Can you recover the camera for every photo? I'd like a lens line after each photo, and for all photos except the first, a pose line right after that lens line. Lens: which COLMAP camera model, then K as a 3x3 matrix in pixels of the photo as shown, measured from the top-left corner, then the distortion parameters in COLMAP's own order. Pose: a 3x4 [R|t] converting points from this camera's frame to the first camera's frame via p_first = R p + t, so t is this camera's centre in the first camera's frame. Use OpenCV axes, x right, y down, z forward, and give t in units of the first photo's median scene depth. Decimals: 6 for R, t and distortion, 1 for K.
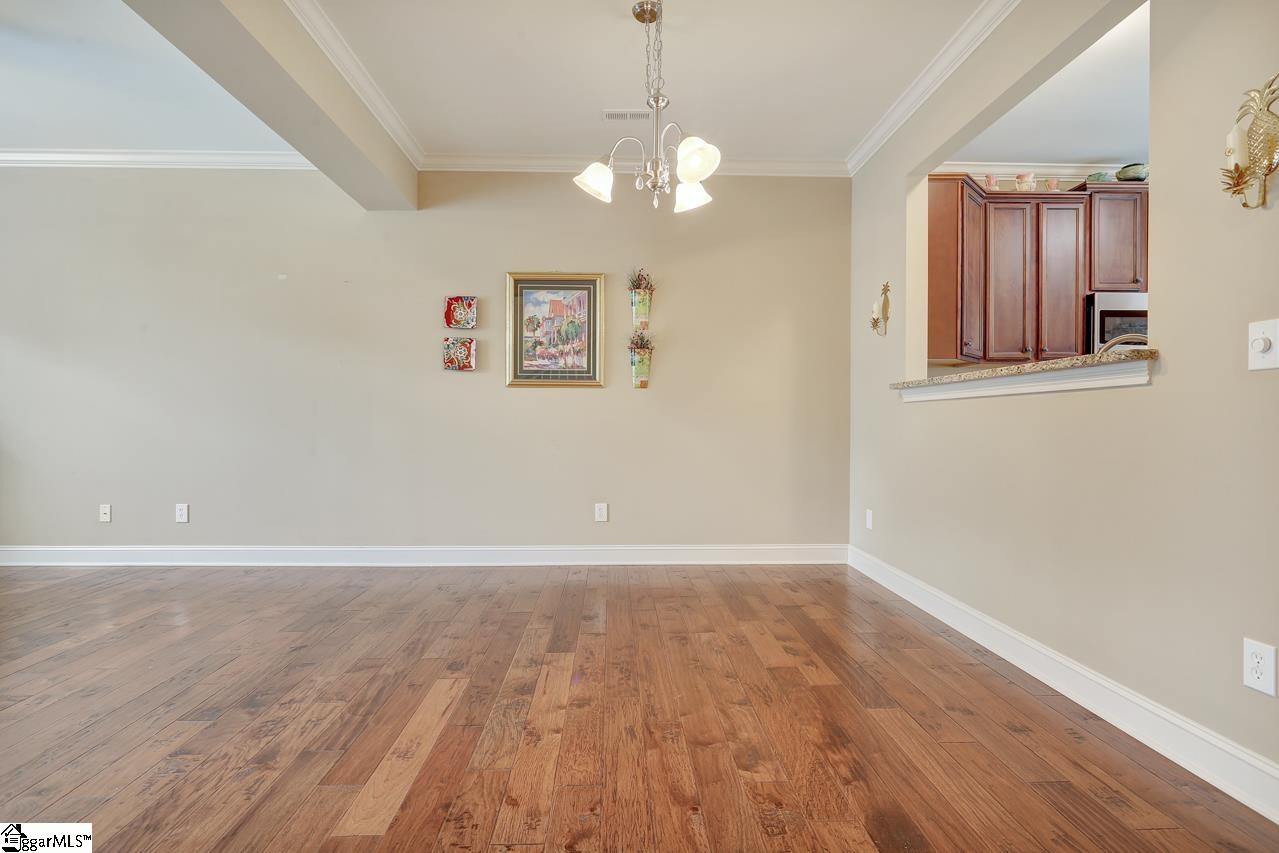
lens RADIAL K [[630.8, 0, 633.4], [0, 630.8, 424.4], [0, 0, 1]] dist [-0.004501, 0.000631]
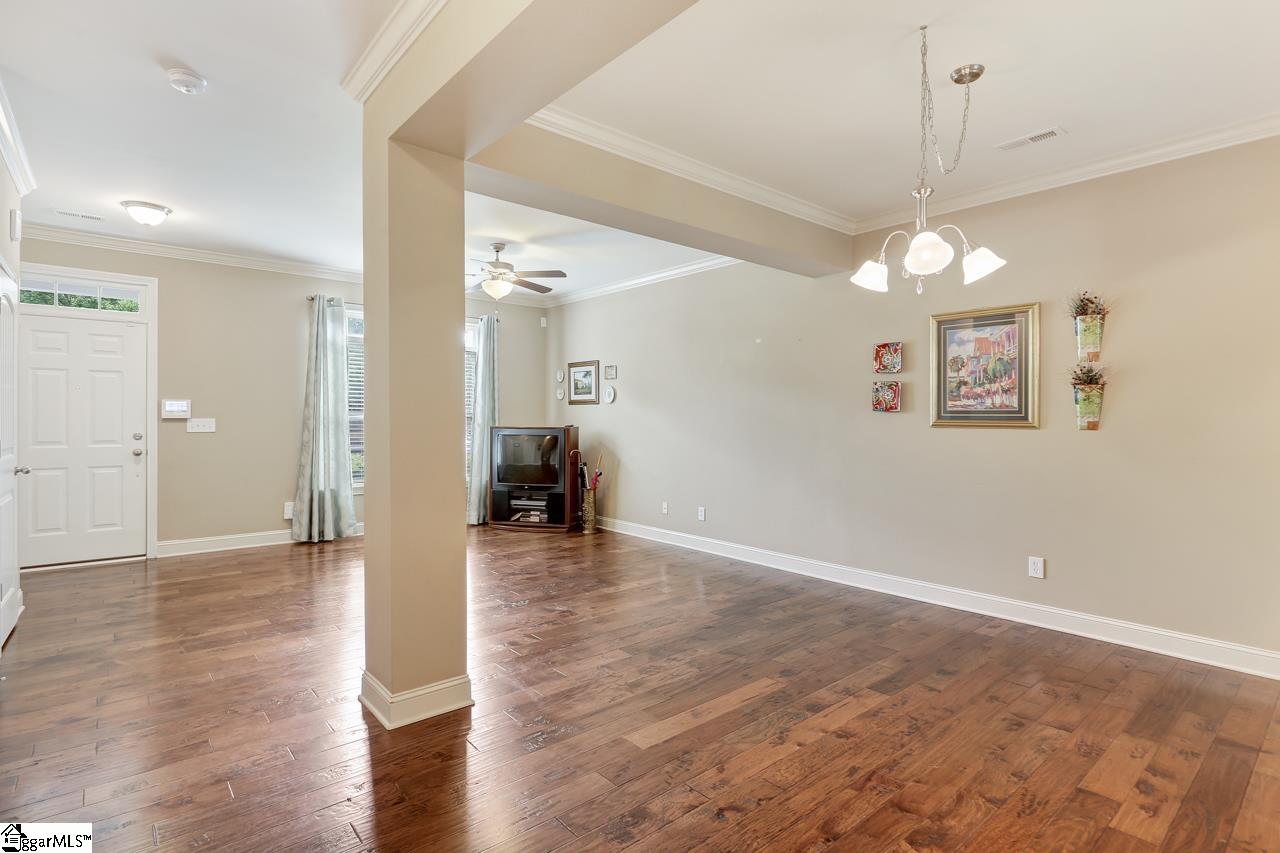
lens RADIAL K [[634.8, 0, 630.0], [0, 634.8, 417.4], [0, 0, 1]] dist [-0.005144, 0.001327]
pose [[0.620885, 0.000271, -0.783902, 0.393537], [-0.004904, 0.999982, -0.003538, -0.090706], [0.783886, 0.006041, 0.620875, -0.022917]]
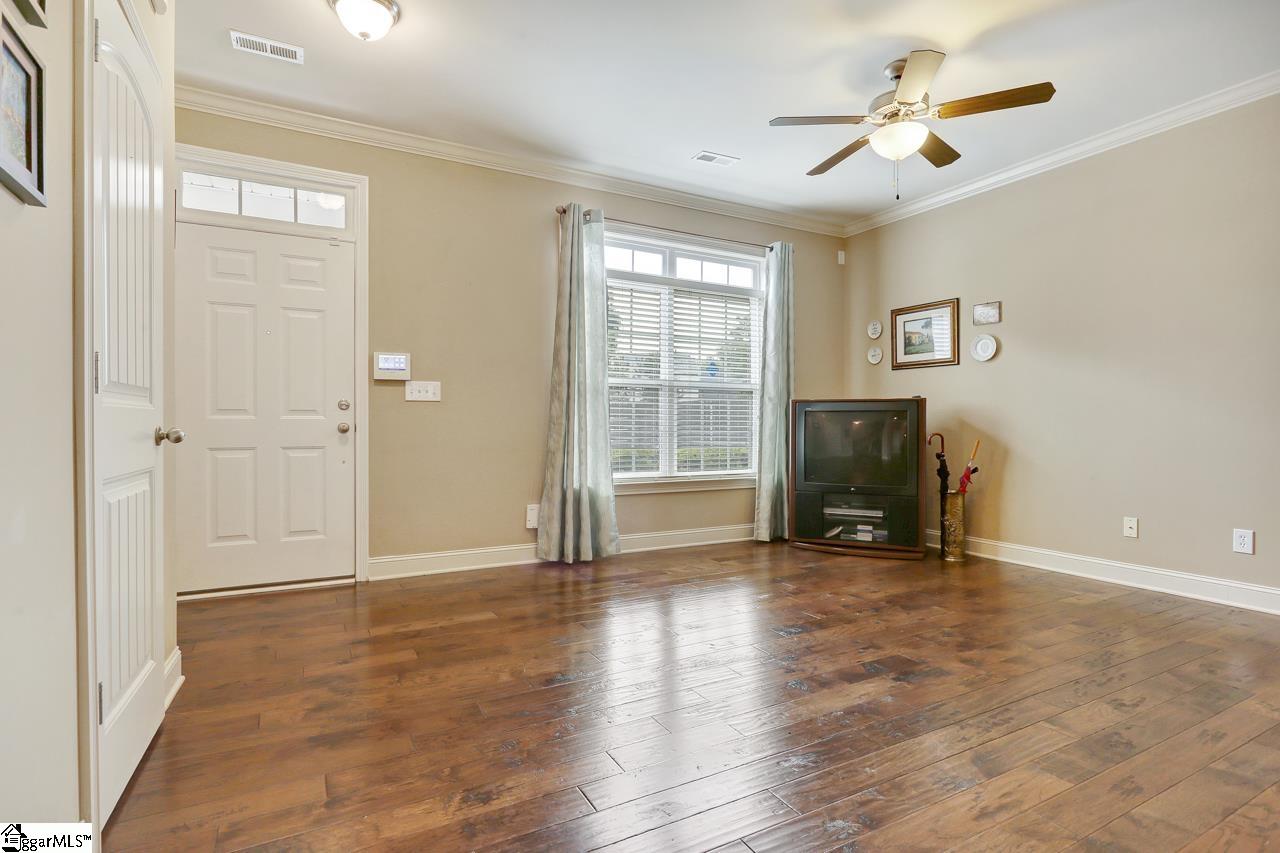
lens RADIAL K [[631.3, 0, 633.9], [0, 631.3, 424.4], [0, 0, 1]] dist [-0.004501, 0.000631]
pose [[0.449329, -0.000551, -0.893366, -0.458857], [-0.001705, 0.999997, -0.001475, -0.003694], [0.893365, 0.002185, 0.449327, -0.047737]]
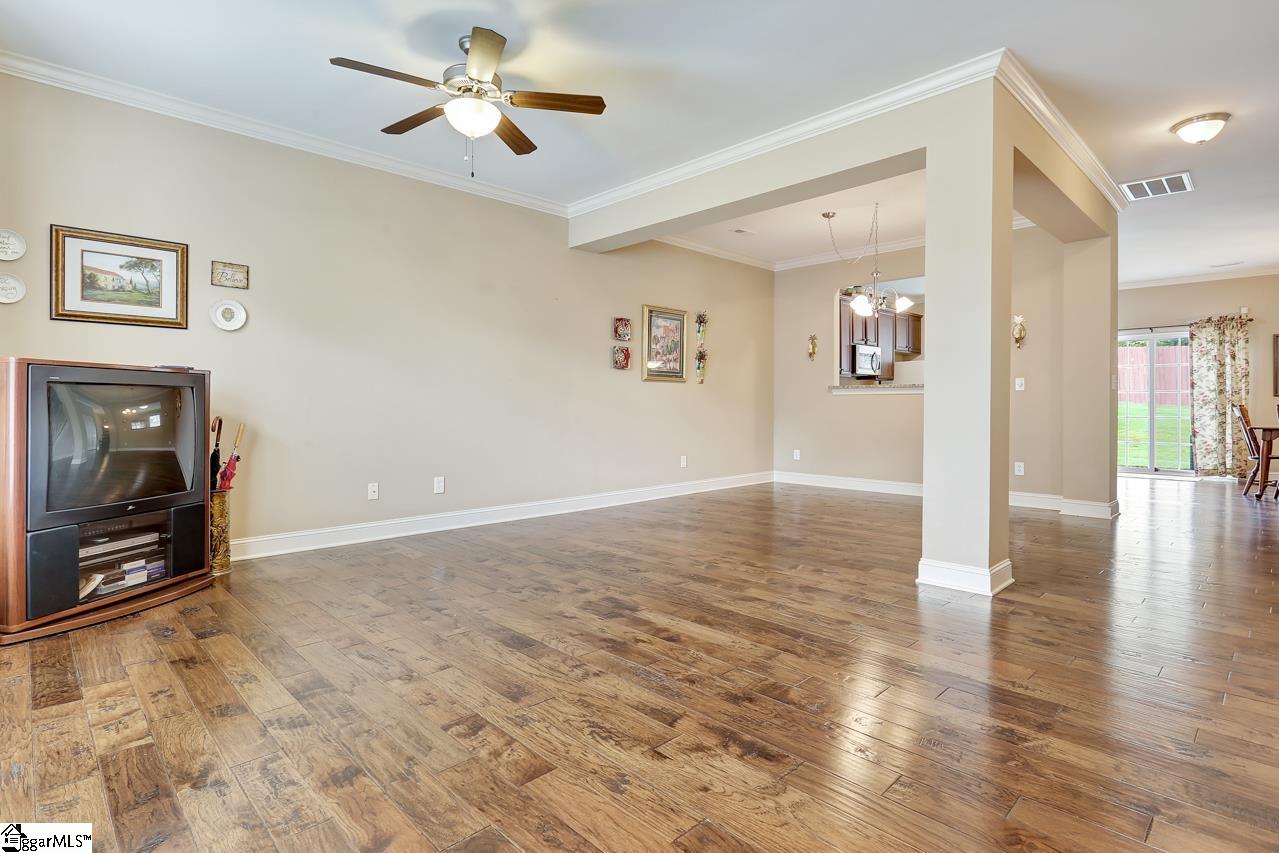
lens RADIAL K [[633.2, 0, 640.7], [0, 633.2, 402.4], [0, 0, 1]] dist [-0.016558, 0.010831]
pose [[0.735880, 0.000095, 0.677112, -1.590230], [0.003251, 0.999988, -0.003673, -0.005430], [-0.677104, 0.004904, 0.735871, -0.124098]]
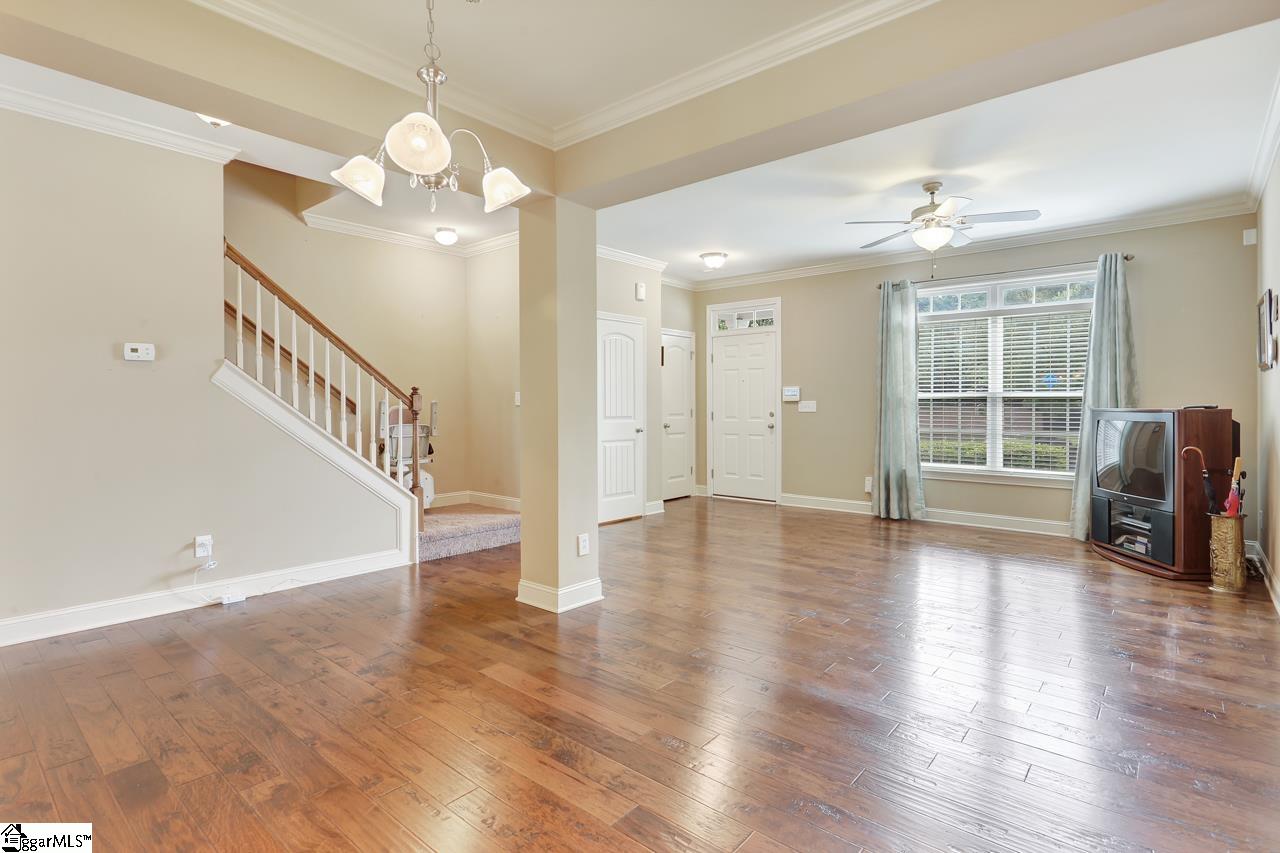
lens RADIAL K [[634.4, 0, 633.6], [0, 634.4, 410.6], [0, 0, 1]] dist [-0.012776, -0.000276]
pose [[-0.680474, 0.002128, -0.732769, 0.308544], [-0.003344, 0.999976, 0.006009, -0.065564], [0.732765, 0.006539, -0.680451, 1.198271]]
